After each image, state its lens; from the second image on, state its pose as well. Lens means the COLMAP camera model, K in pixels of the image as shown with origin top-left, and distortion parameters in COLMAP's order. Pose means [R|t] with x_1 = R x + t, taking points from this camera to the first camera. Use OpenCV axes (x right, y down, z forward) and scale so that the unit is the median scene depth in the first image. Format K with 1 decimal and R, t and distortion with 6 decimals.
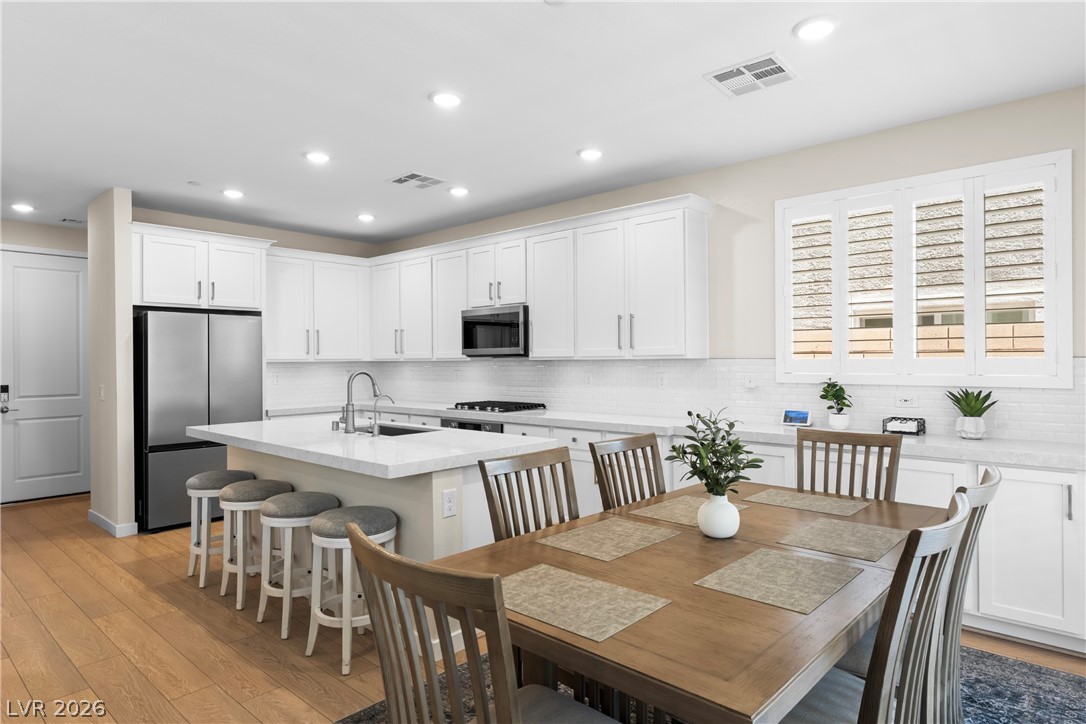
lens RADIAL K [[639.4, 0, 543.0], [0, 639.4, 362.0], [0, 0, 1]] dist [0.001787, 0.000725]
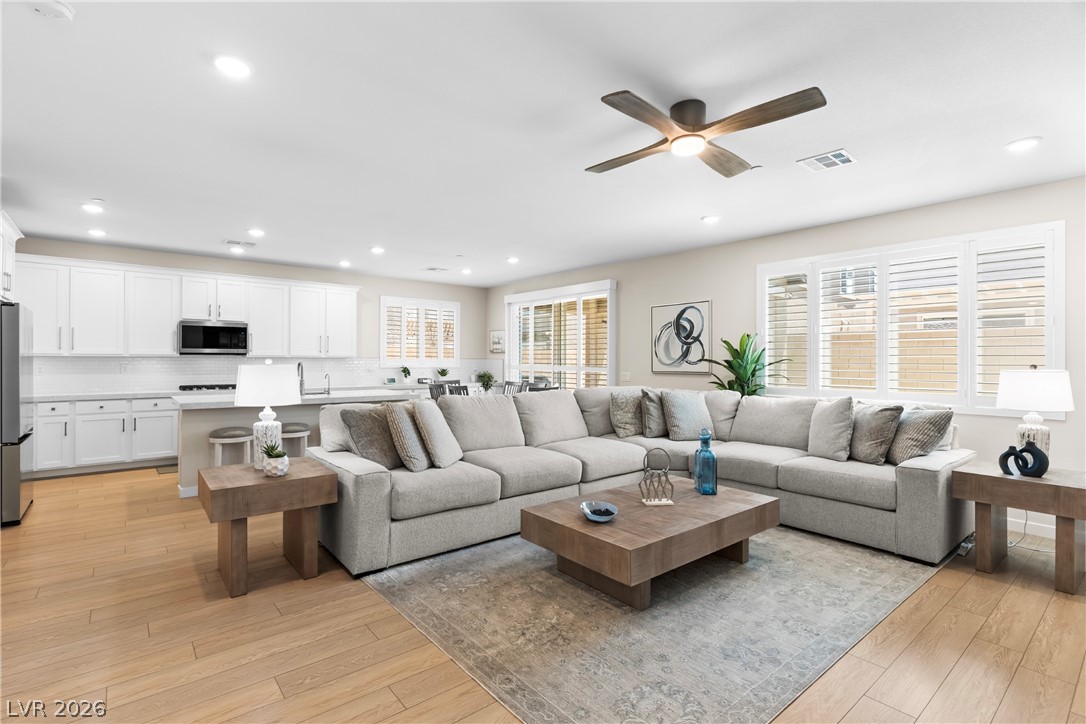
lens RADIAL K [[522.9, 0, 546.3], [0, 522.9, 362.0], [0, 0, 1]] dist [-0.000002, -0.000543]
pose [[0.135073, 0.004396, 0.990826, -1.221166], [-0.000679, 0.999990, -0.004344, 0.014459], [-0.990835, -0.000086, 0.135075, 0.059973]]
